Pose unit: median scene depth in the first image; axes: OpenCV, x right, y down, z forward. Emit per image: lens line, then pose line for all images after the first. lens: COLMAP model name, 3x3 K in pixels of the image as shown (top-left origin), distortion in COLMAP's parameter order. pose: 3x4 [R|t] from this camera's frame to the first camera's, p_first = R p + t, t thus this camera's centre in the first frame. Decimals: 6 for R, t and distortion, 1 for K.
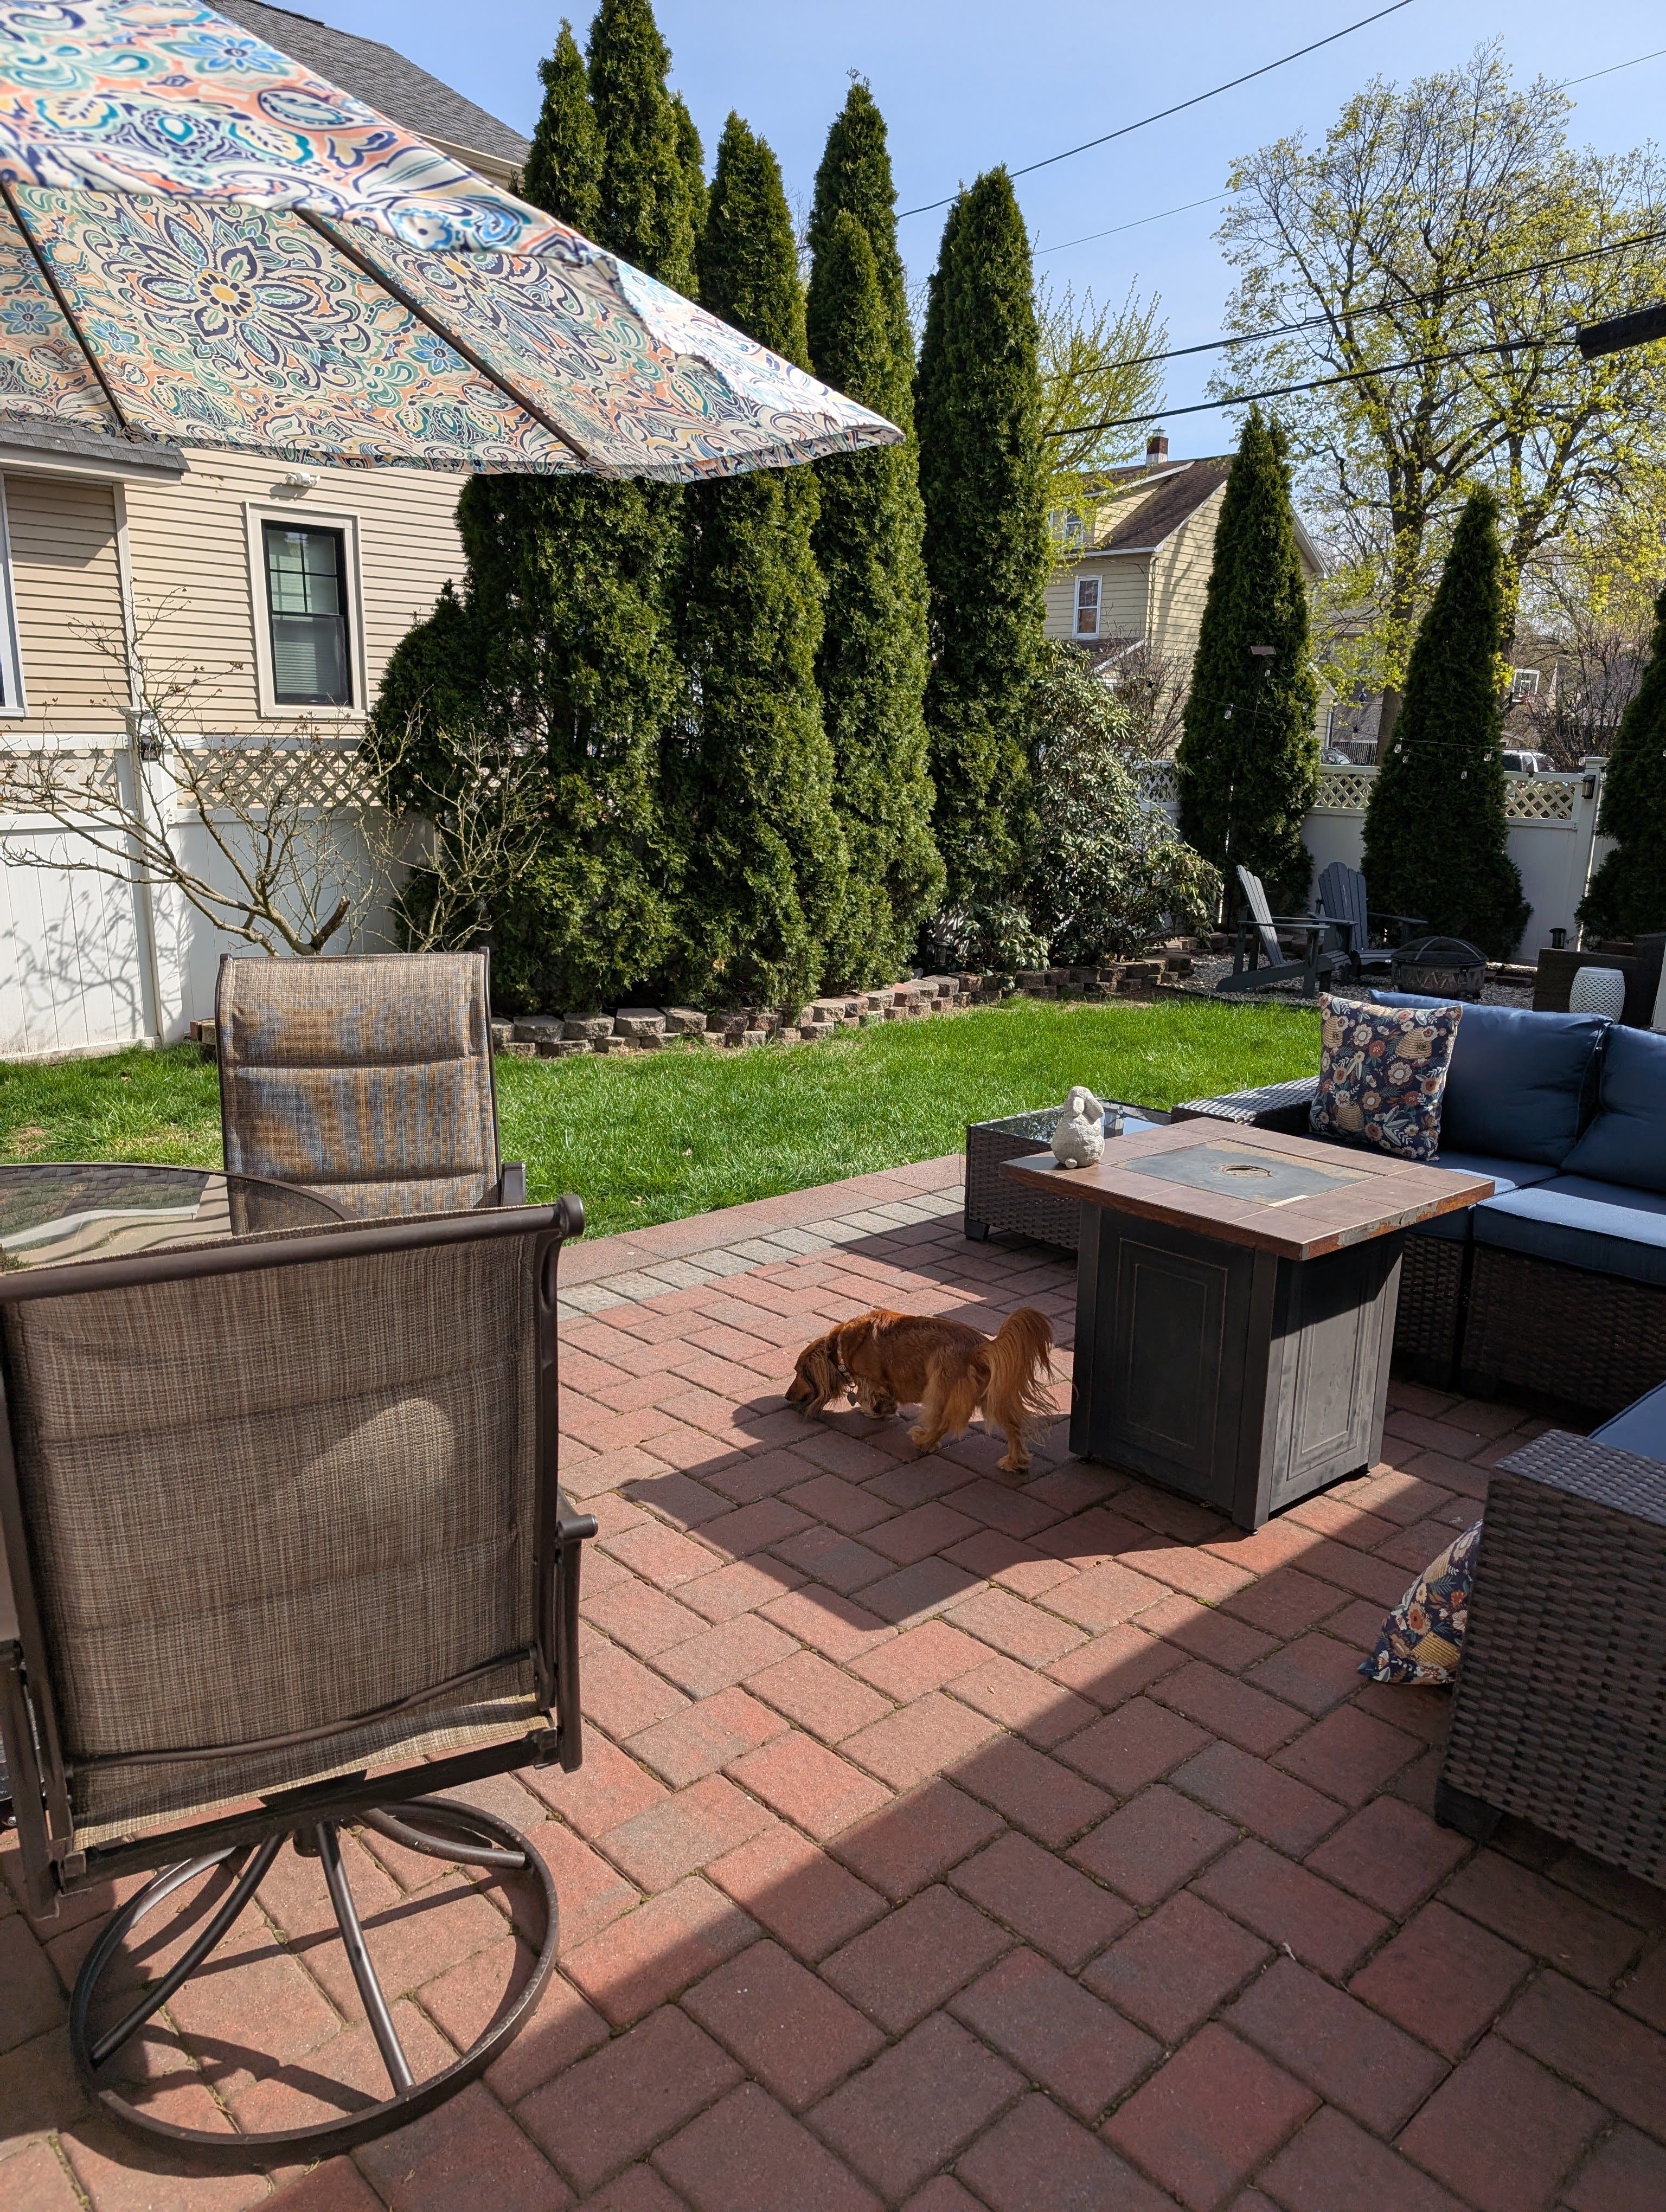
lens RADIAL K [[1549.9, 0, 828.8], [0, 1549.9, 1105.5], [0, 0, 1]] dist [0.050105, -0.004534]
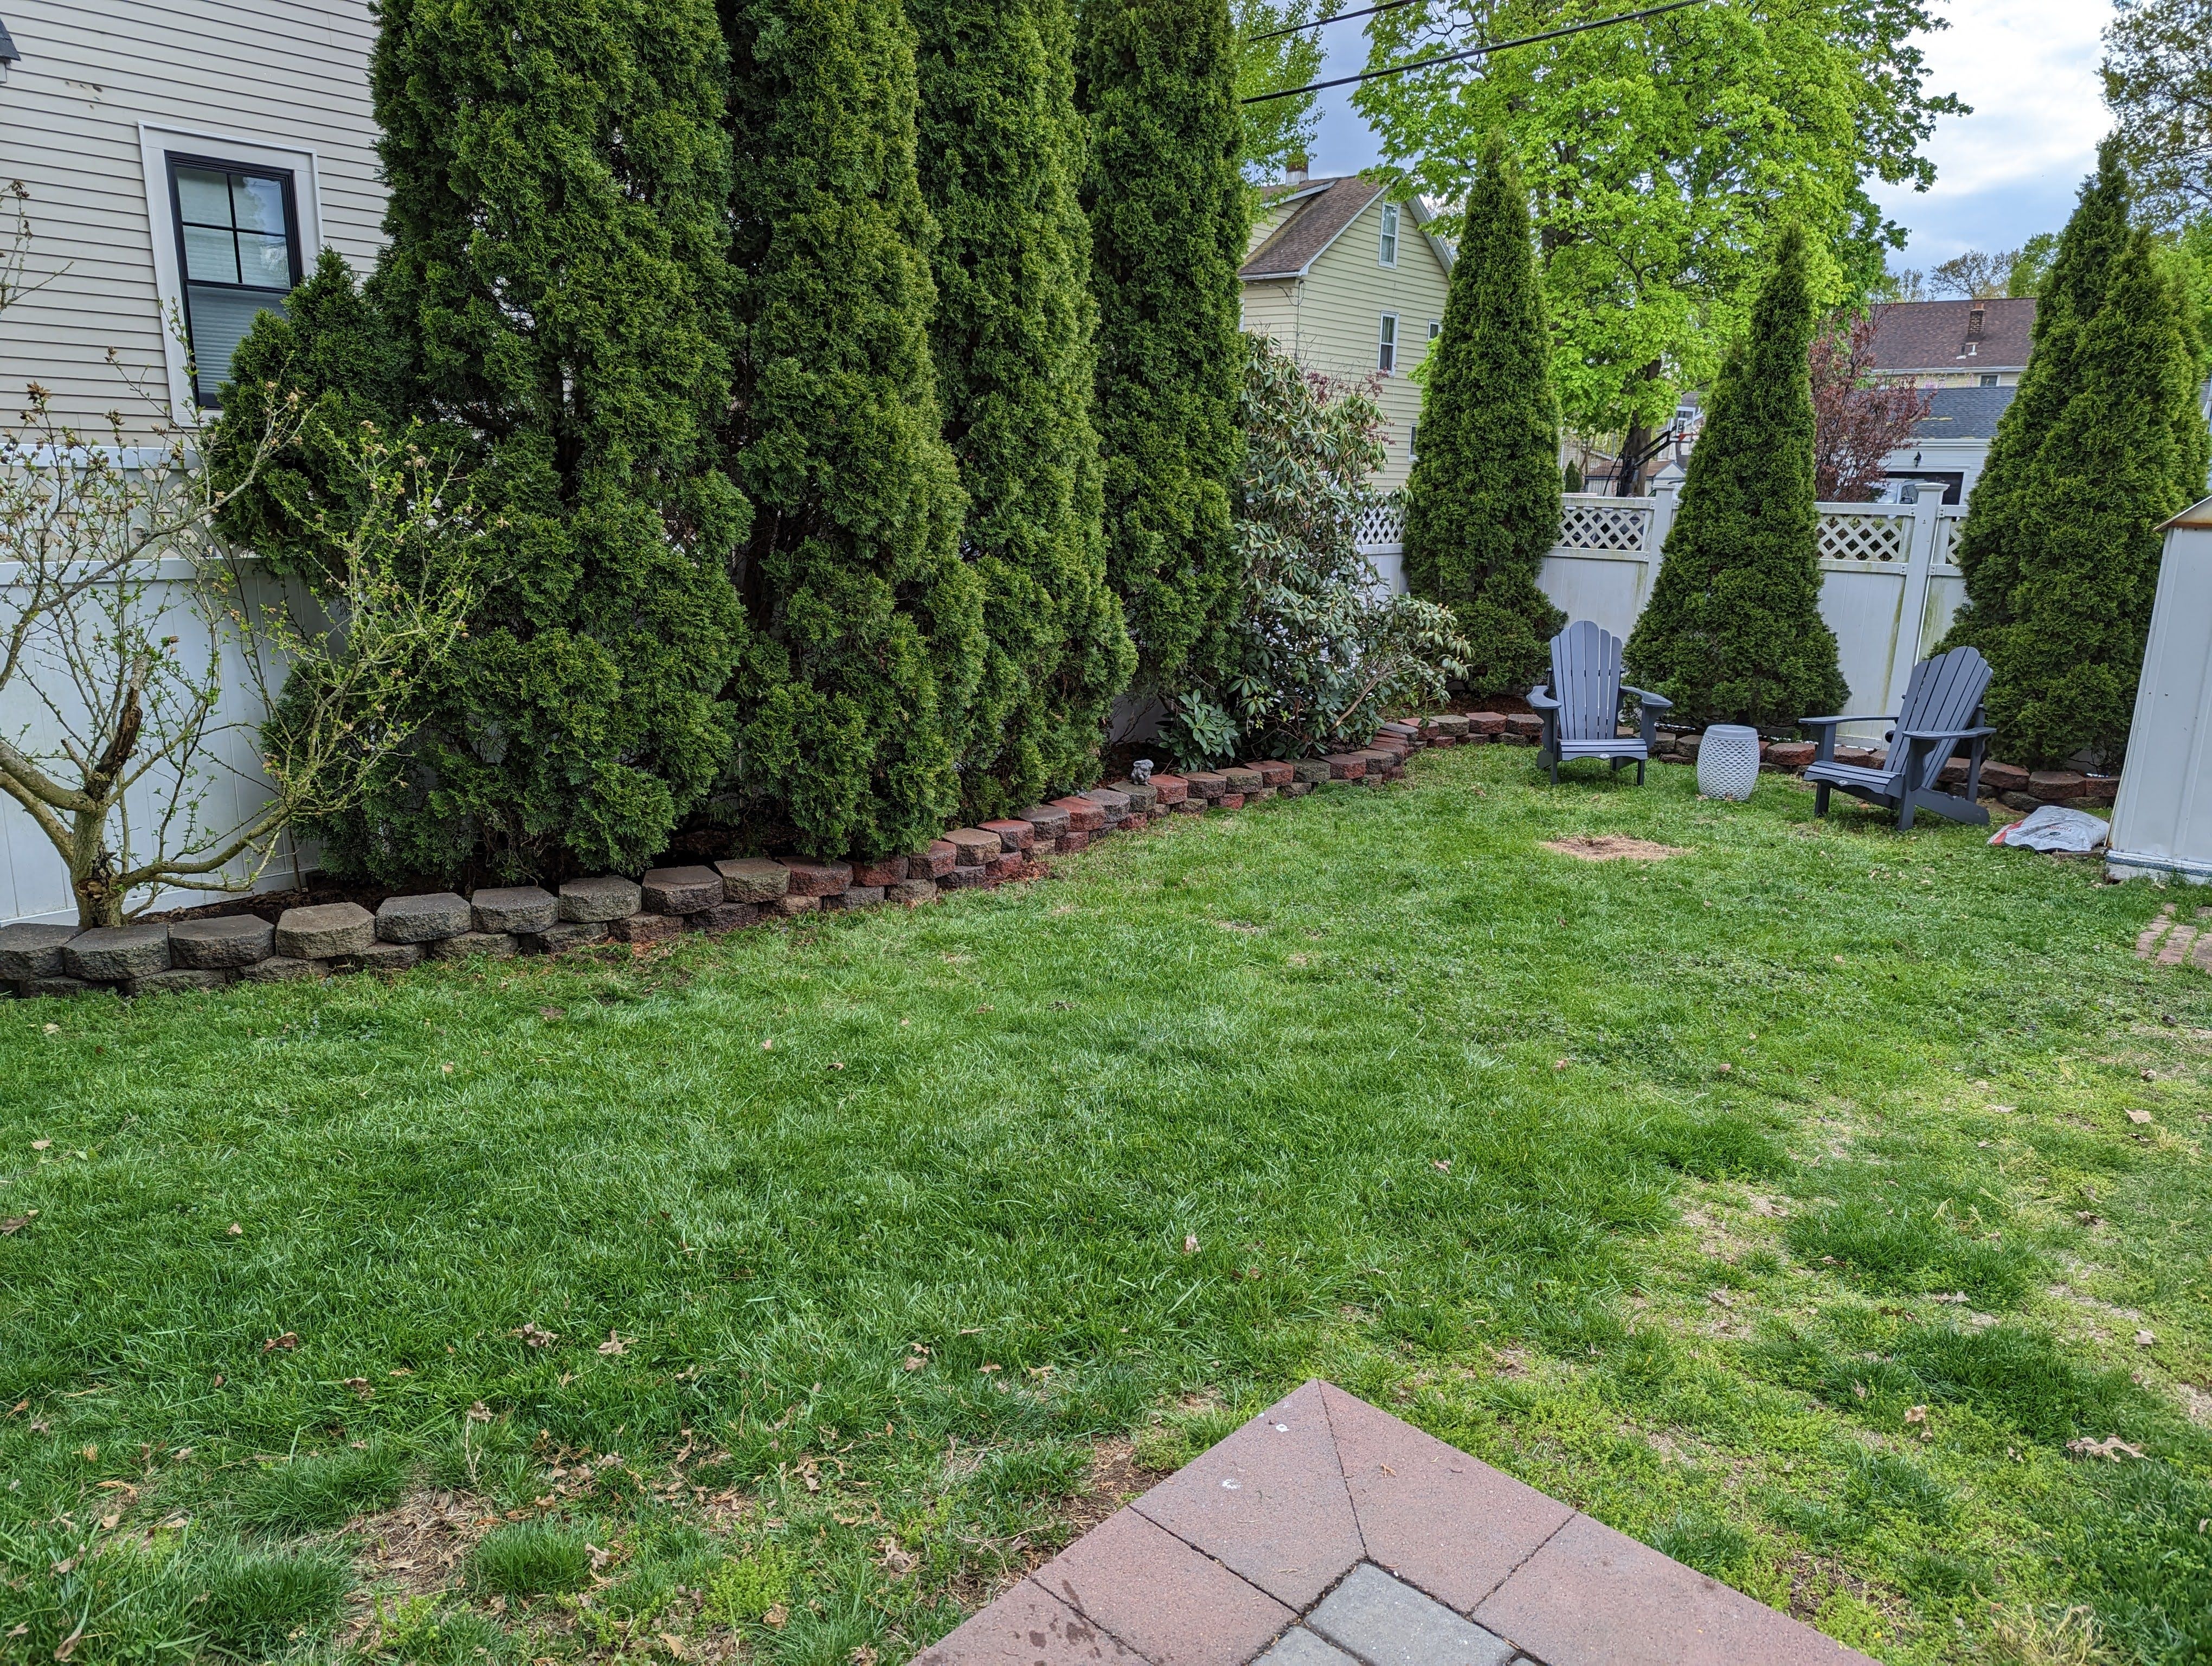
lens RADIAL K [[1527.9, 0, 1109.5], [0, 1527.9, 842.1], [0, 0, 1]] dist [0.014436, 0.005481]
pose [[0.995491, -0.021217, 0.092448, -0.003541], [0.020601, 0.999759, 0.007620, -0.054474], [-0.092587, -0.005681, 0.995688, 0.259303]]
